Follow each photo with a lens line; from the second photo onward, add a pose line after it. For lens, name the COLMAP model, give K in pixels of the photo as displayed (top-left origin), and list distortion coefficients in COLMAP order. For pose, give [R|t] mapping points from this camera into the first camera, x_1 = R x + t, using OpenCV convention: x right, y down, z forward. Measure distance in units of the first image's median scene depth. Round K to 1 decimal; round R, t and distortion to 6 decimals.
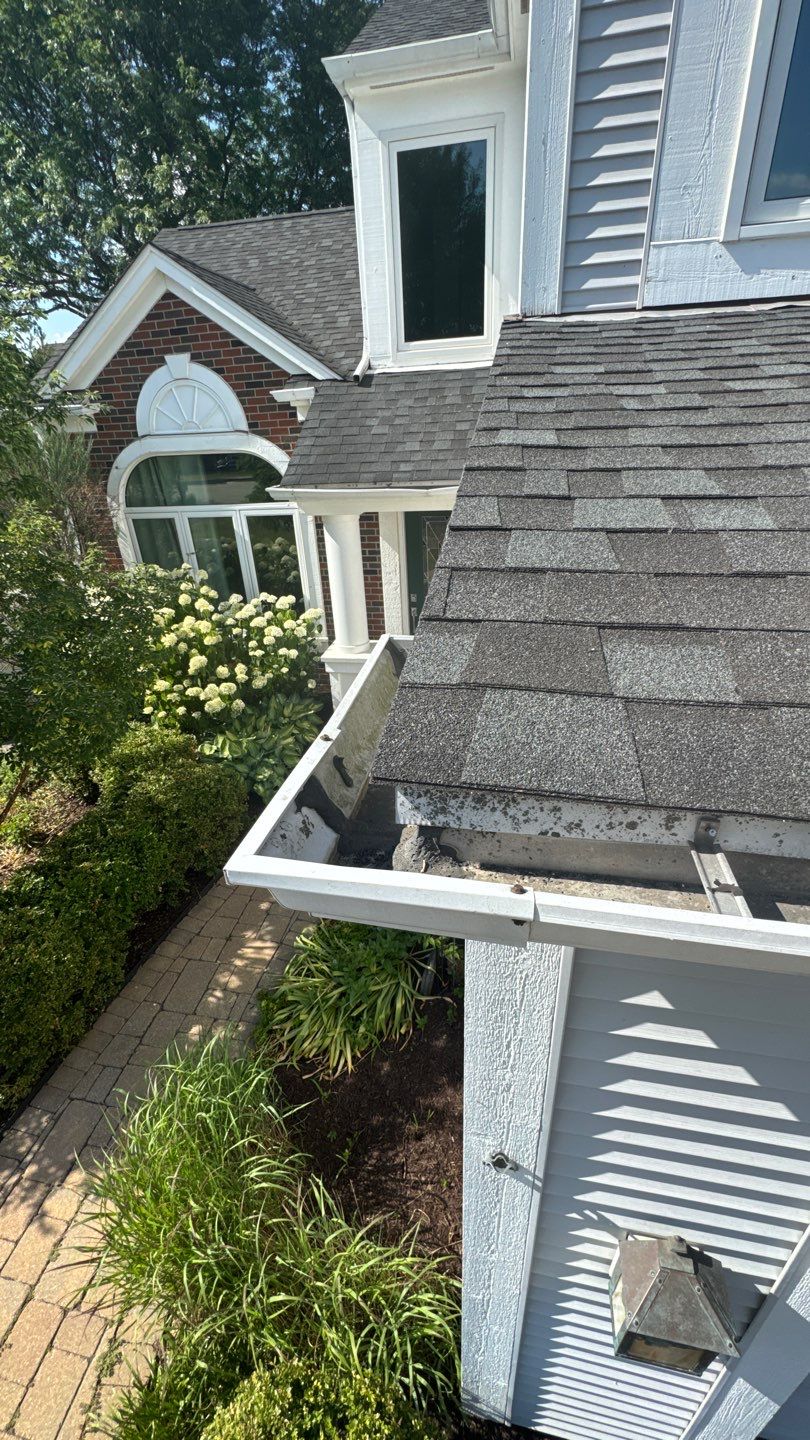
lens RADIAL K [[569.7, 0, 405.0], [0, 569.7, 720.0], [0, 0, 1]] dist [-0.001055, -0.000142]
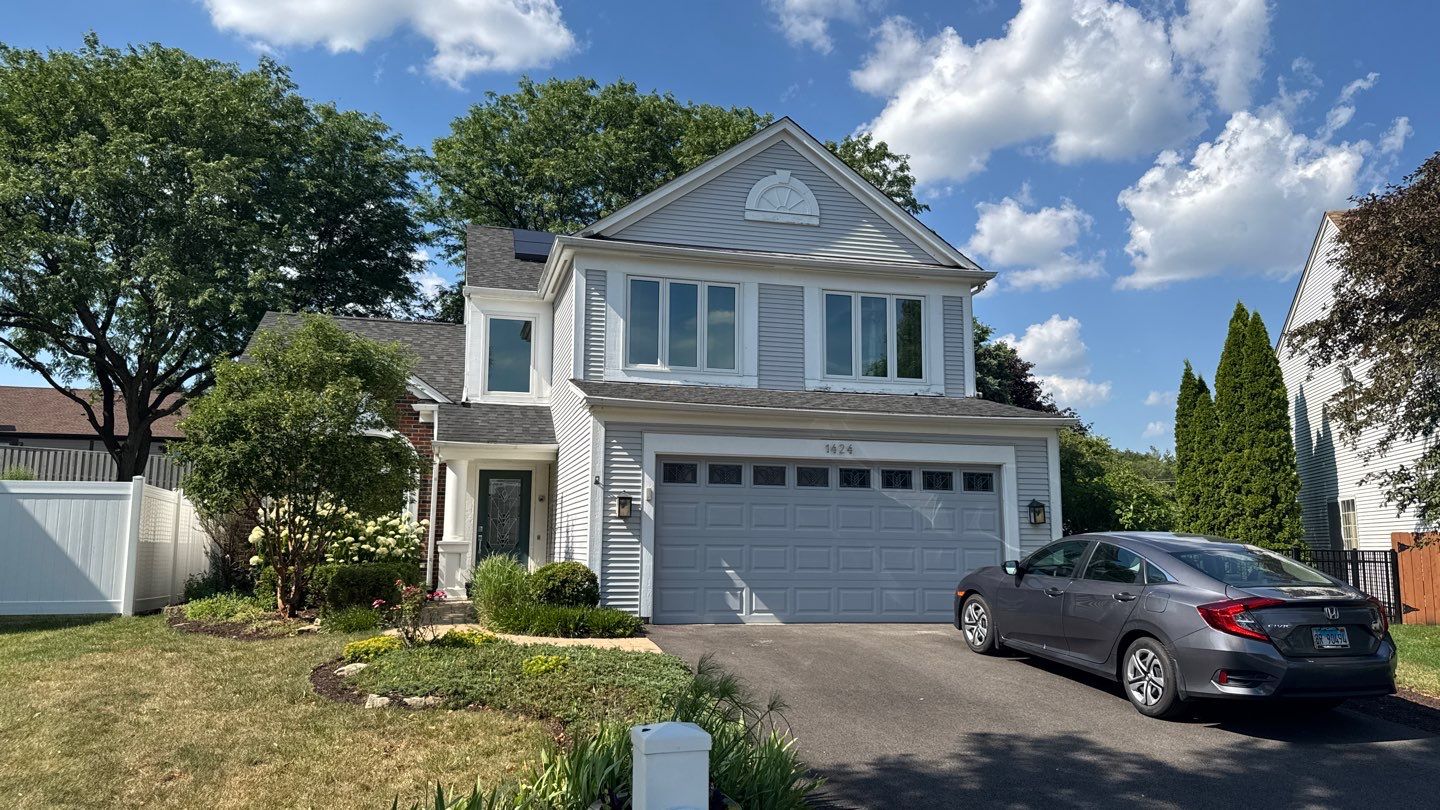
lens RADIAL K [[1026.5, 0, 720.0], [0, 1026.5, 405.0], [0, 0, 1]] dist [-0.009729, -0.004710]
pose [[0.897930, 0.117093, 0.424278, -0.690935], [0.160771, 0.810097, -0.563823, 1.317171], [-0.409726, 0.574485, 0.708585, -1.583564]]
